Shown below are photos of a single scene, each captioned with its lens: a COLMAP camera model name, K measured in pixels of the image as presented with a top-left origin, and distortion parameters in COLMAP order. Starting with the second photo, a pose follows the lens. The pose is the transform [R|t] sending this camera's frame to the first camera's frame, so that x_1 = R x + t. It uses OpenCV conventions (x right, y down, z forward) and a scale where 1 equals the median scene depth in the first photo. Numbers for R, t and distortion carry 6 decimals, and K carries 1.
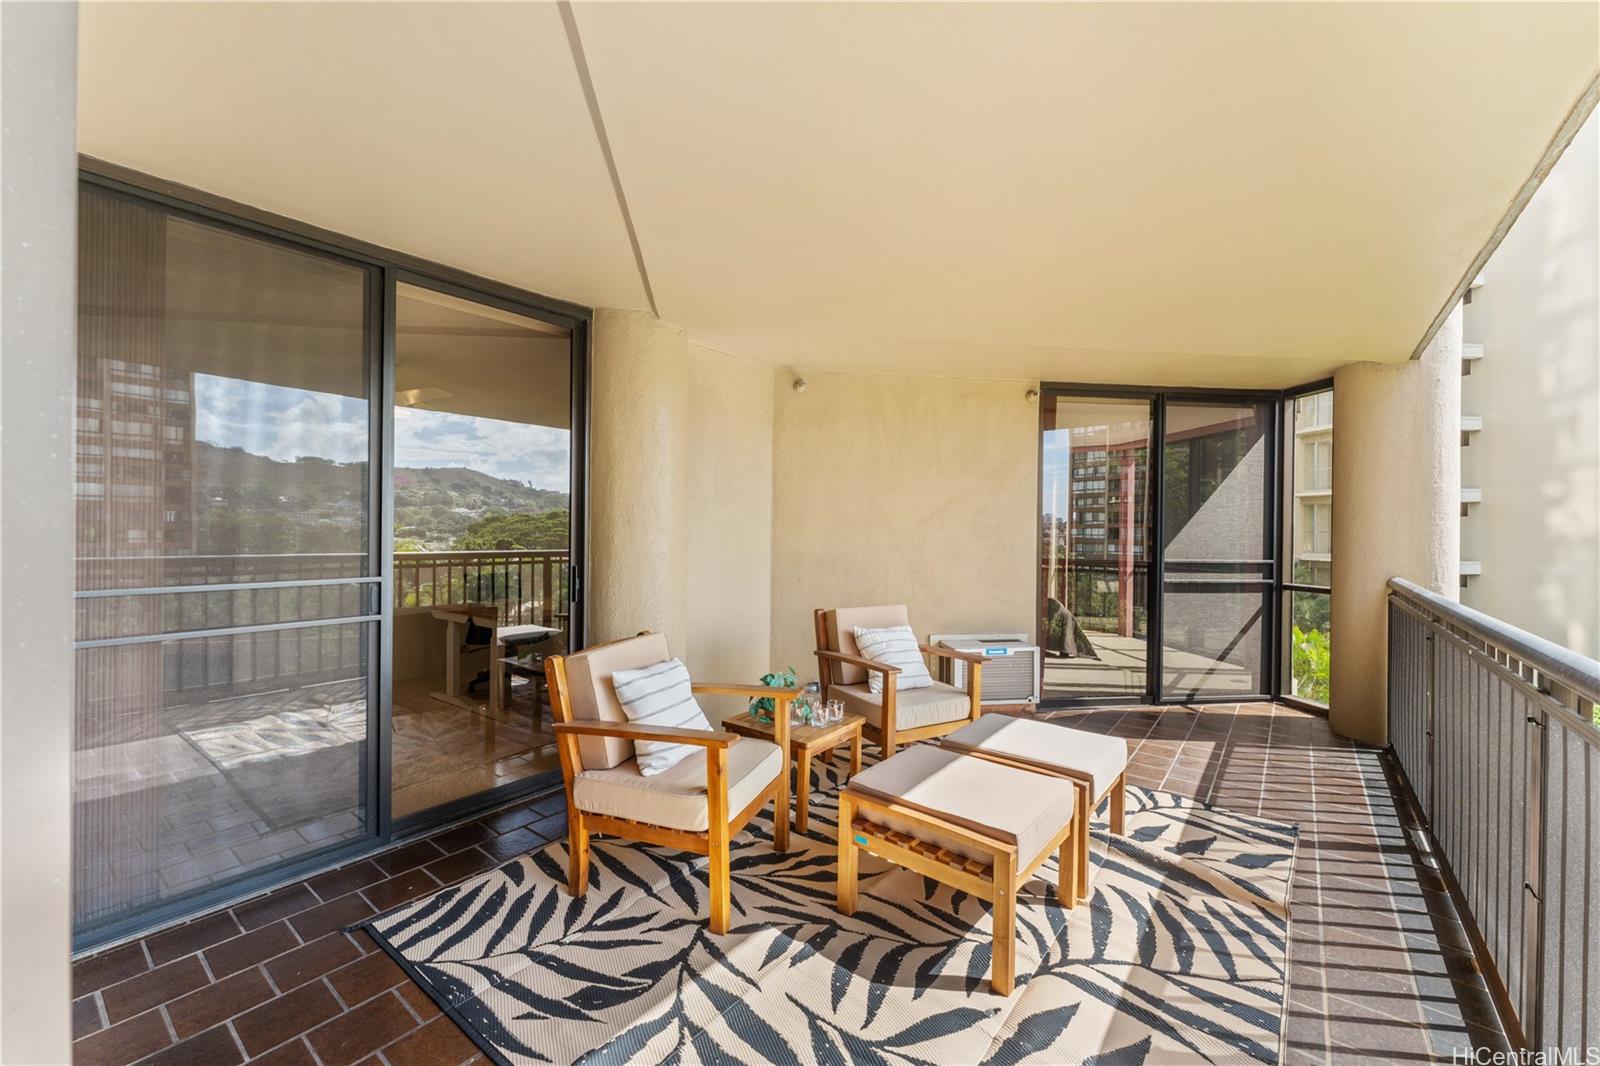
lens RADIAL K [[642.5, 0, 803.7], [0, 642.5, 539.8], [0, 0, 1]] dist [0.000241, 0.000268]
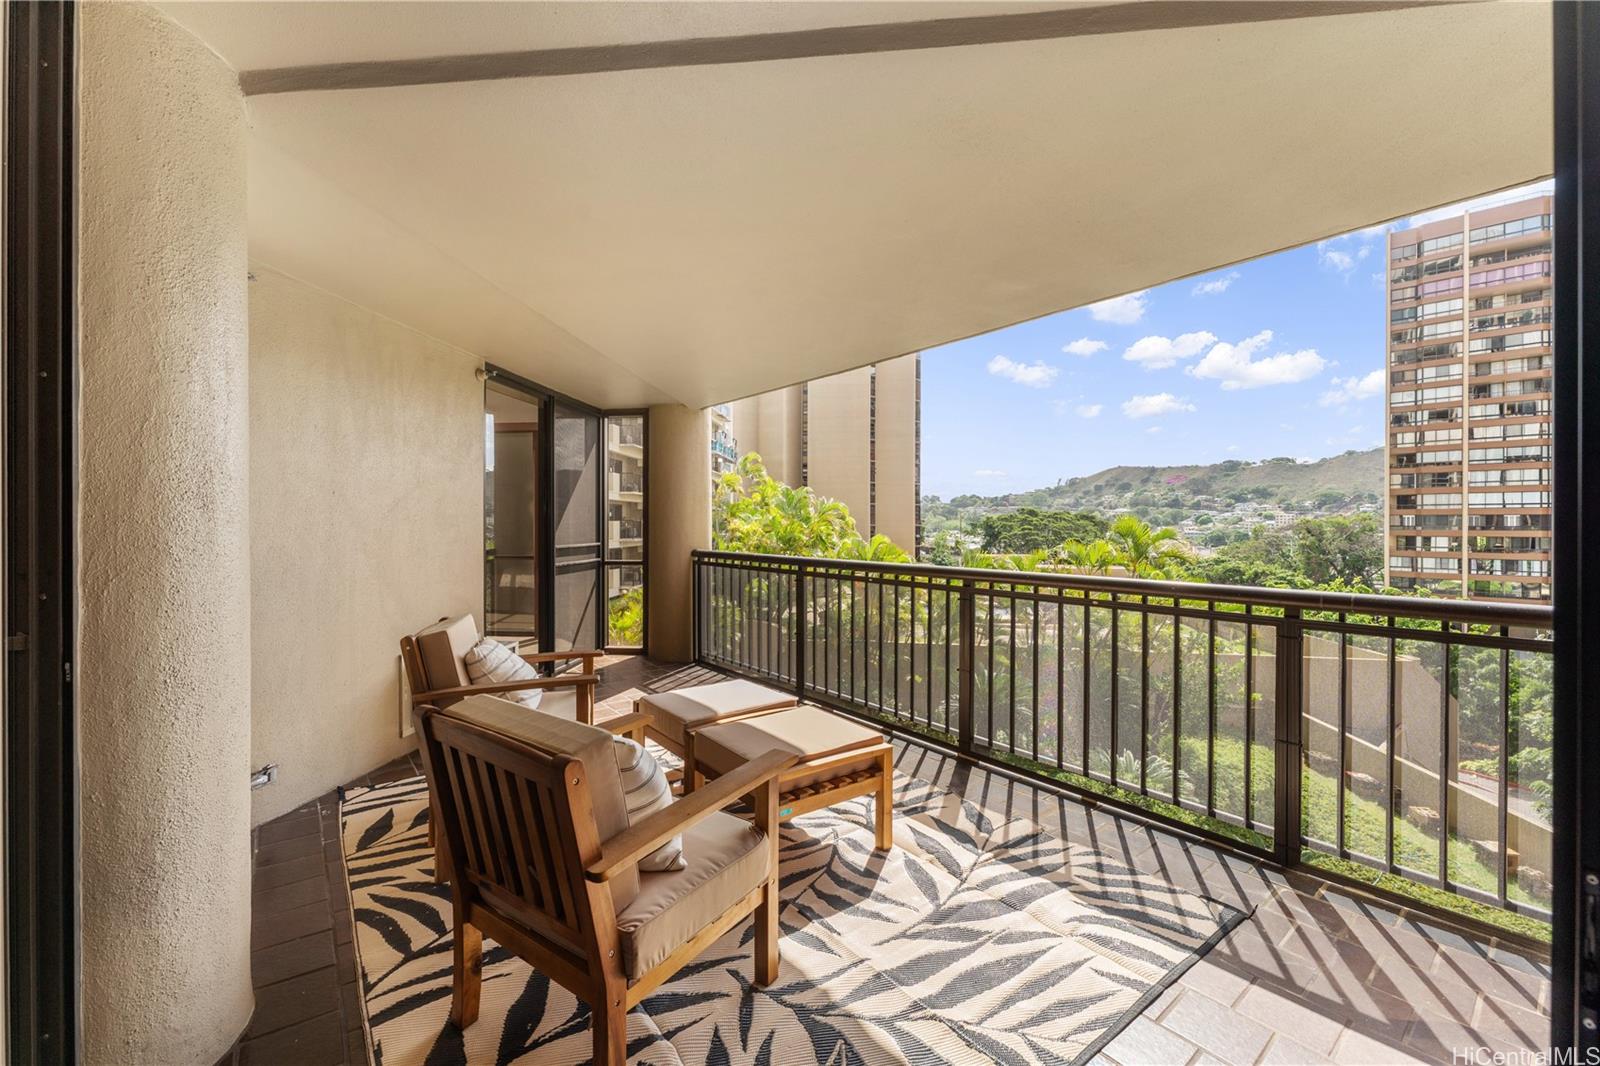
lens RADIAL K [[642.5, 0, 806.2], [0, 642.5, 523.4], [0, 0, 1]] dist [0.000241, 0.000268]
pose [[0.231352, -0.010246, 0.972816, -0.436809], [0.017156, 0.999832, 0.006451, -0.008689], [-0.972719, 0.015198, 0.231488, 0.332984]]
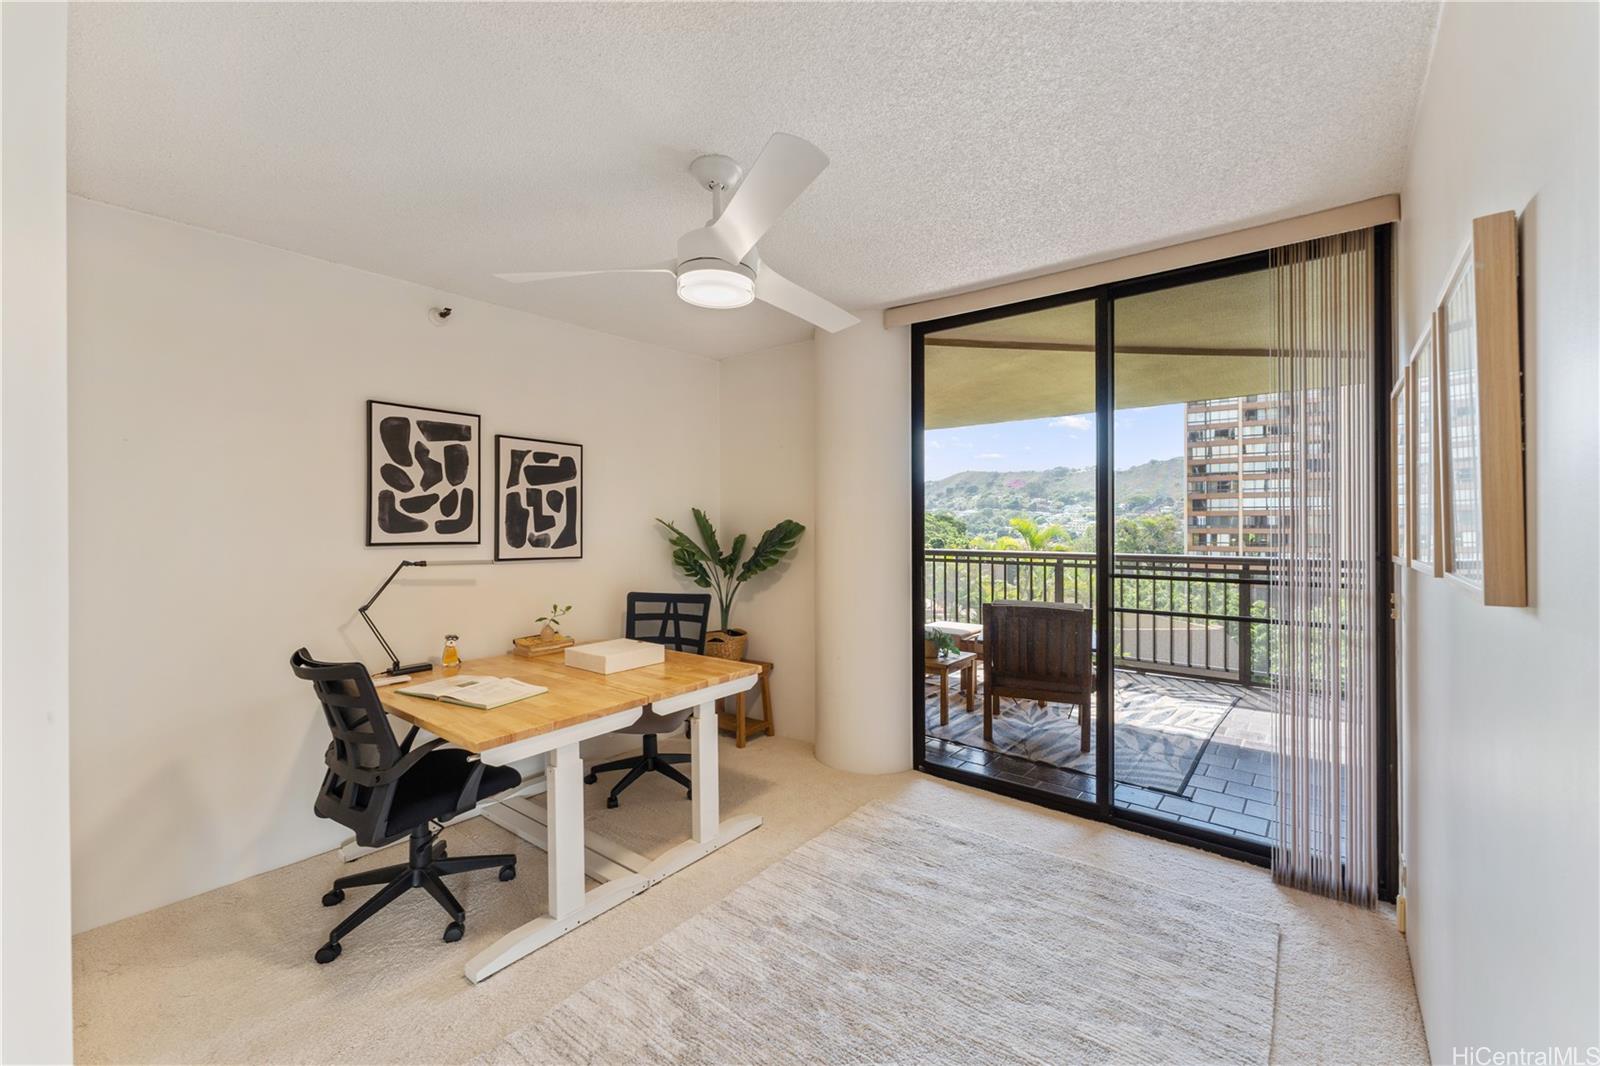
lens RADIAL K [[642.5, 0, 809.9], [0, 642.5, 522.2], [0, 0, 1]] dist [0.000241, 0.000268]
pose [[0.022432, -0.006746, 0.999726, -0.499832], [0.020077, 0.999779, 0.006296, -0.011128], [-0.999547, 0.019931, 0.022562, 0.387300]]
